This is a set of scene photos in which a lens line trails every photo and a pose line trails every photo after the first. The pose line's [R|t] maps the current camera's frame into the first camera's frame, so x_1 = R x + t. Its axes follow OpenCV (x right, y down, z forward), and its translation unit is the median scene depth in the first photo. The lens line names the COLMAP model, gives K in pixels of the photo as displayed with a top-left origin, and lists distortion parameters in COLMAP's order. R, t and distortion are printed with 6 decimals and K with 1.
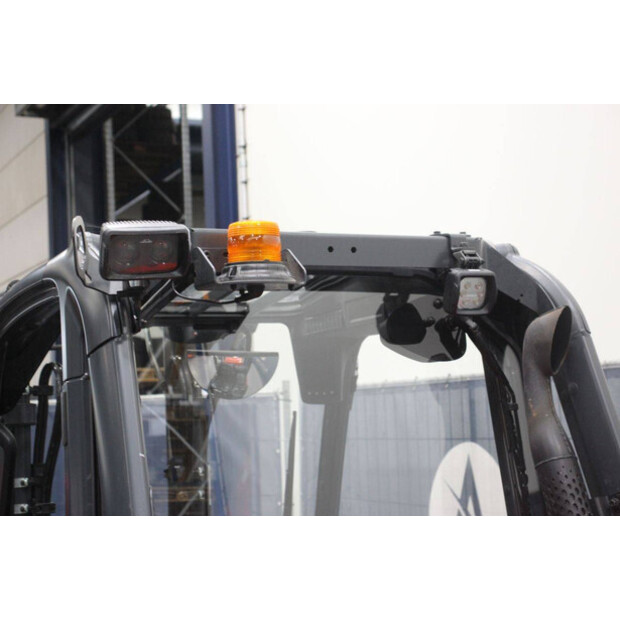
lens RADIAL K [[1291.1, 0, 309.6], [0, 1291.1, 309.5], [0, 0, 1]] dist [0.082212, 0.000000]
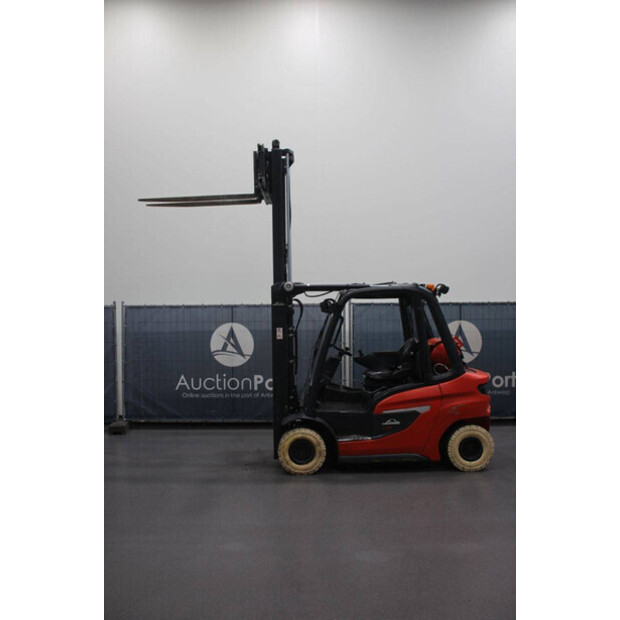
lens RADIAL K [[566.5, 0, 307.9], [0, 566.5, 307.2], [0, 0, 1]] dist [-0.111862, 0.000000]
pose [[0.416495, 0.040369, 0.908241, -2.460001], [-0.085310, 0.996341, -0.005164, 0.097061], [-0.905127, -0.075331, 0.418415, 0.295941]]
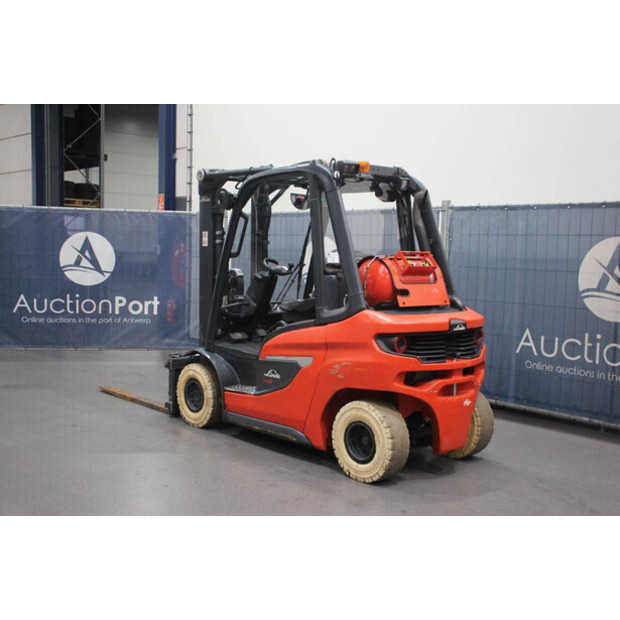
lens RADIAL K [[774.0, 0, 311.4], [0, 774.0, 314.1], [0, 0, 1]] dist [0.034850, 0.000000]
pose [[0.952225, 0.039524, 0.302828, -0.755107], [-0.089473, 0.984184, 0.152890, 0.036273], [-0.291995, -0.172681, 0.940702, -1.051755]]
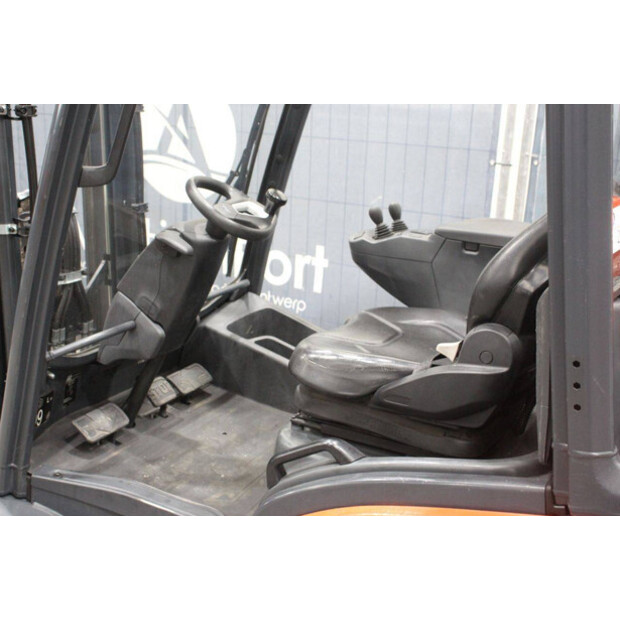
lens RADIAL K [[856.8, 0, 309.4], [0, 856.8, 306.7], [0, 0, 1]] dist [0.049178, 0.000000]
pose [[0.791678, -0.093692, 0.603712, -0.579099], [-0.122251, 0.943890, 0.306799, 0.098752], [-0.598583, -0.316690, 0.735803, 0.536520]]
